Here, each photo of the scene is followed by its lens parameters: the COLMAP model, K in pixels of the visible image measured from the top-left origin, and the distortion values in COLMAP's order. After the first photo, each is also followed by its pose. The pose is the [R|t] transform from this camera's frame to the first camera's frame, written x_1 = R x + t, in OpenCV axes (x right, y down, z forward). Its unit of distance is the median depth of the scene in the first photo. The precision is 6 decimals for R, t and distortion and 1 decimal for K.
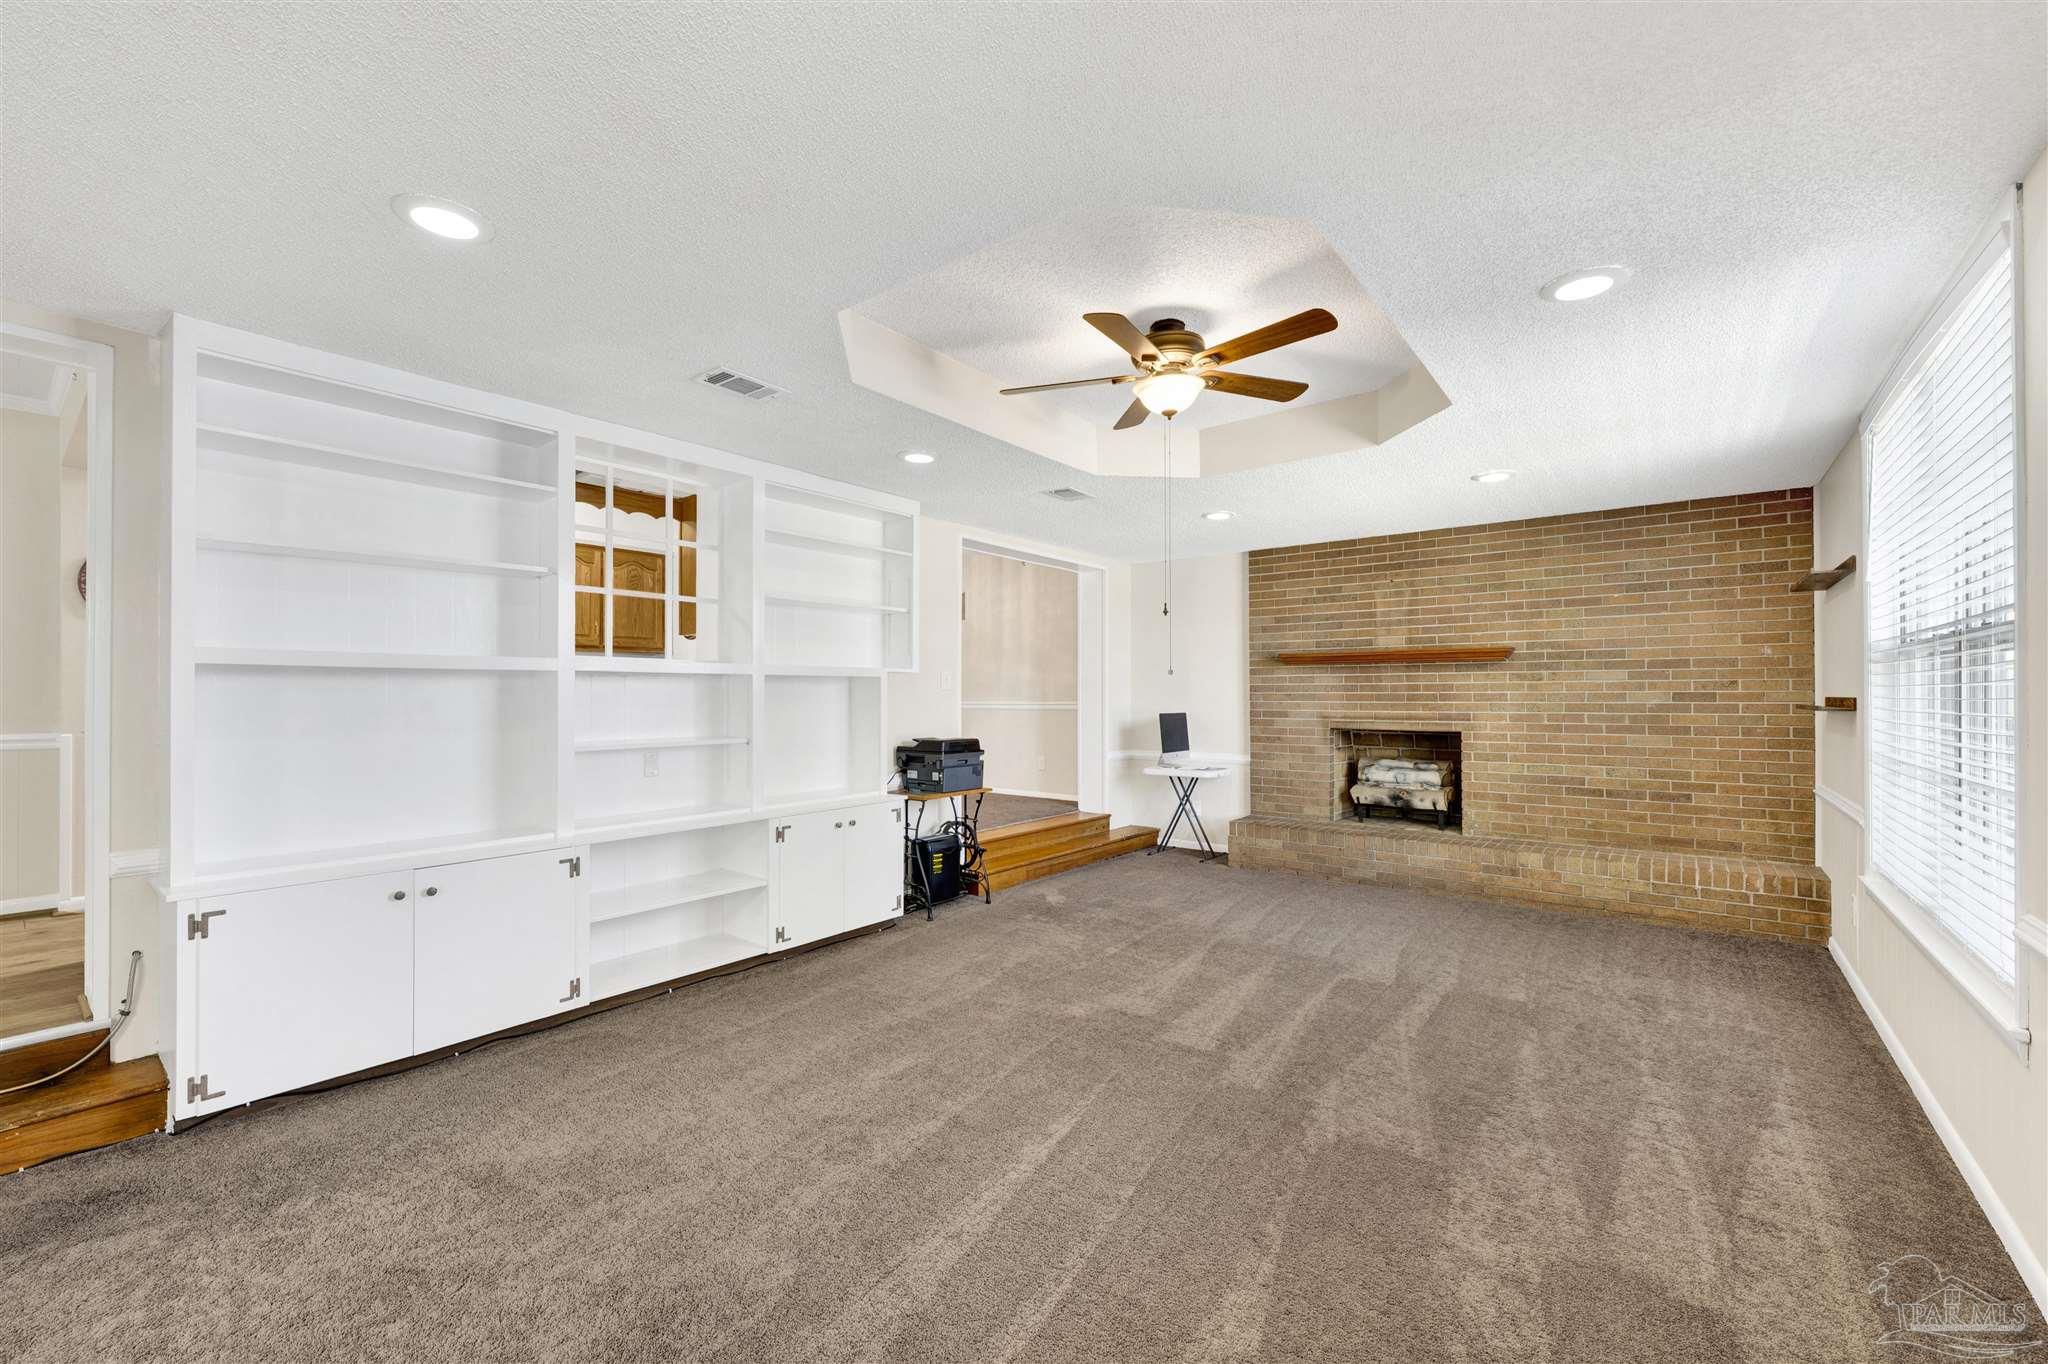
lens RADIAL K [[805.1, 0, 1024.0], [0, 805.1, 682.0], [0, 0, 1]] dist [0.001687, 0.000039]
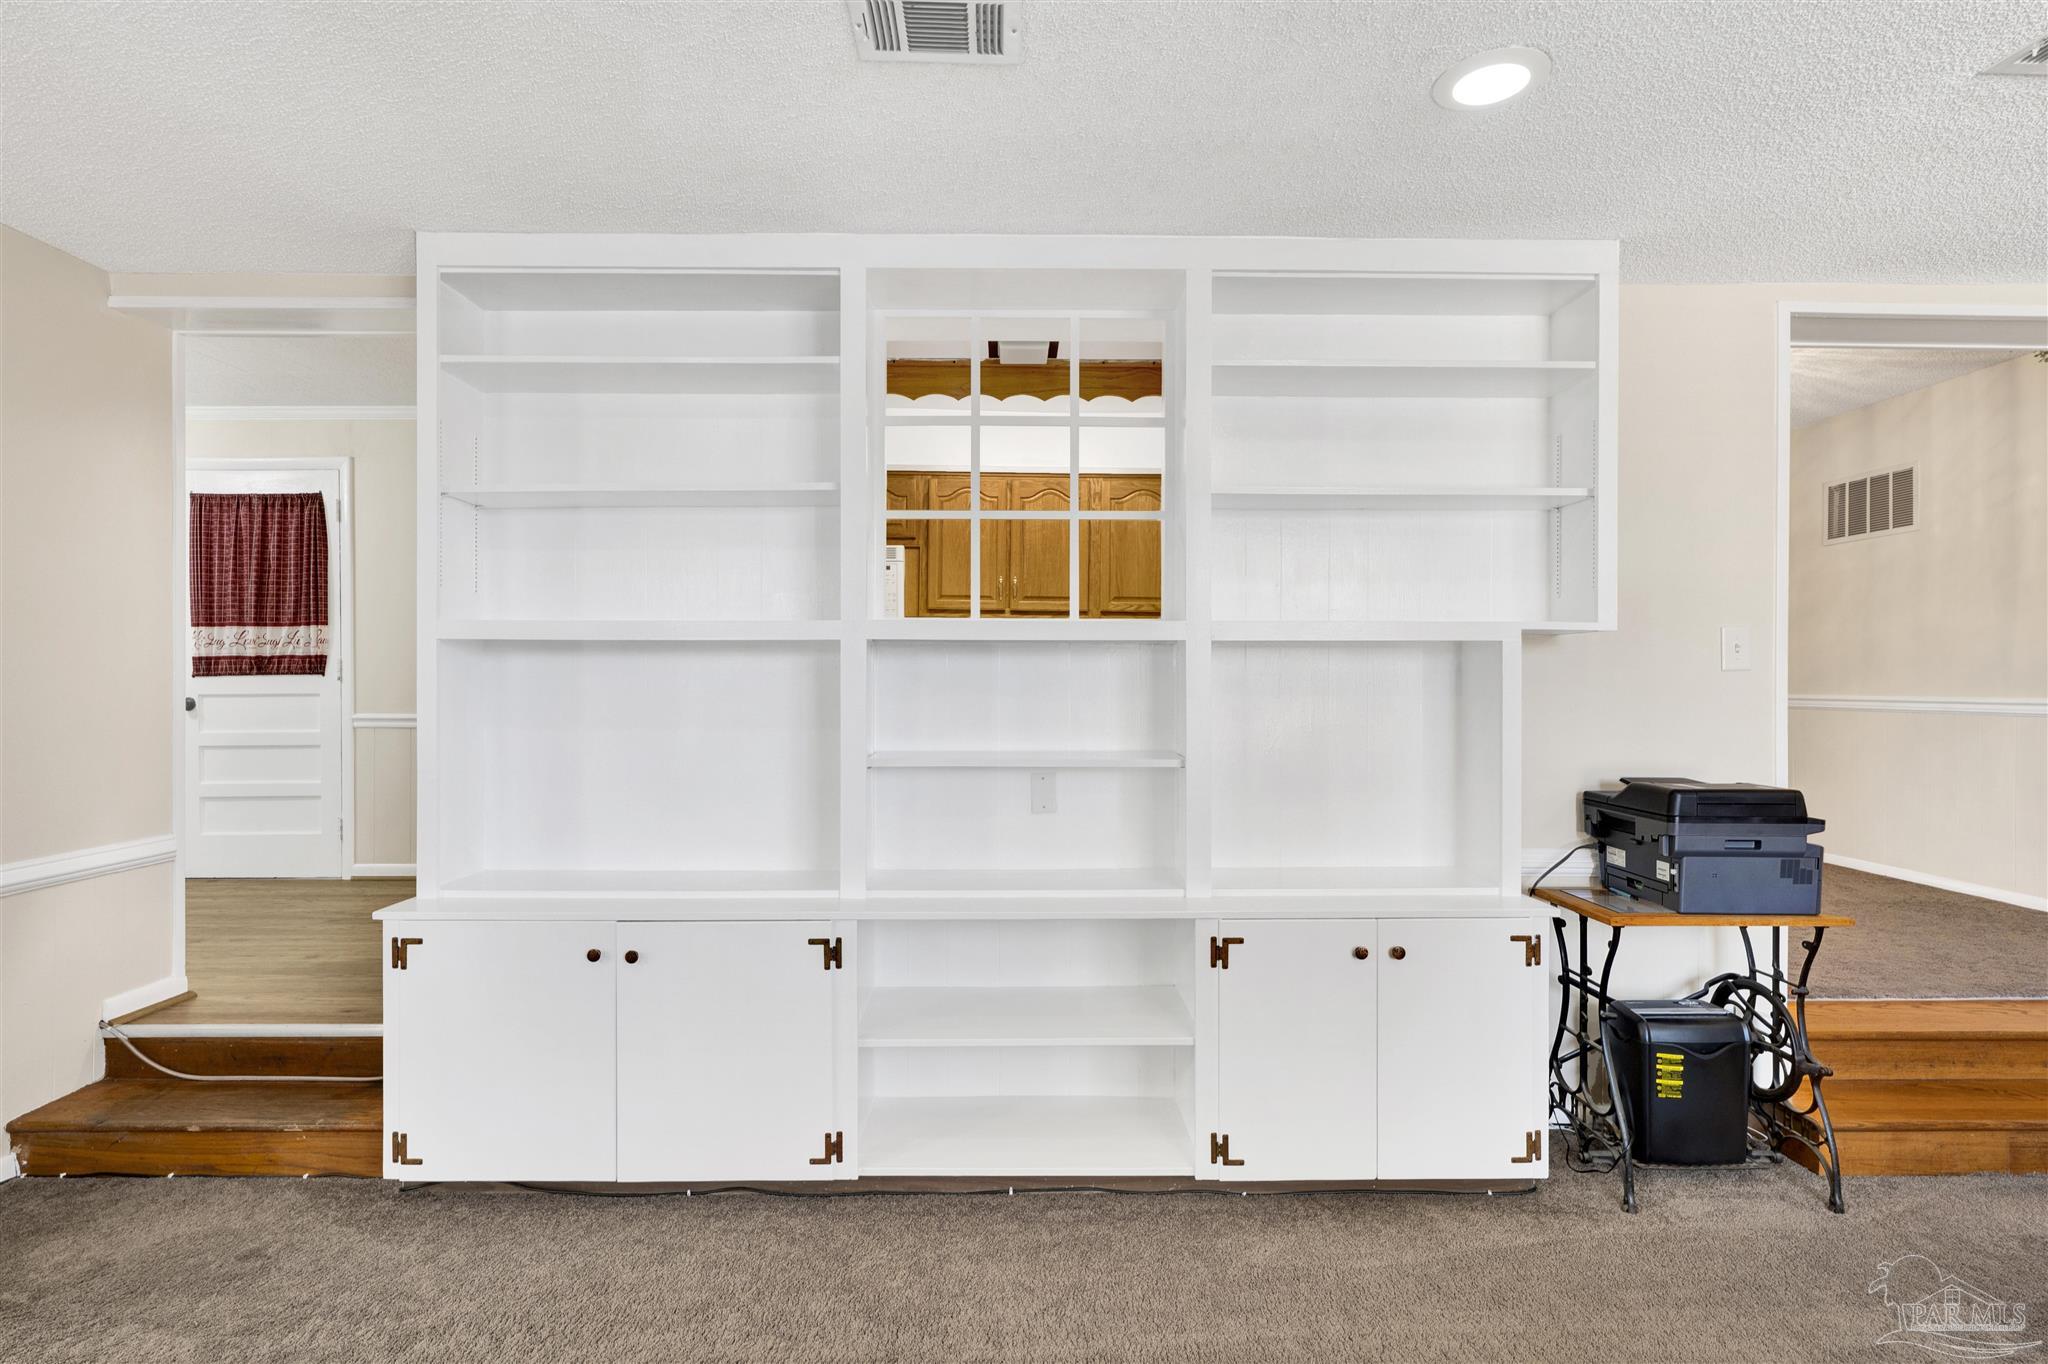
lens RADIAL K [[978.2, 0, 1024.0], [0, 978.2, 682.0], [0, 0, 1]] dist [-0.000638, -0.001264]
pose [[0.629313, 0.001541, -0.777151, 0.080571], [0.009752, 0.999904, 0.009880, 0.008728], [0.777091, -0.013797, 0.629237, 0.417092]]
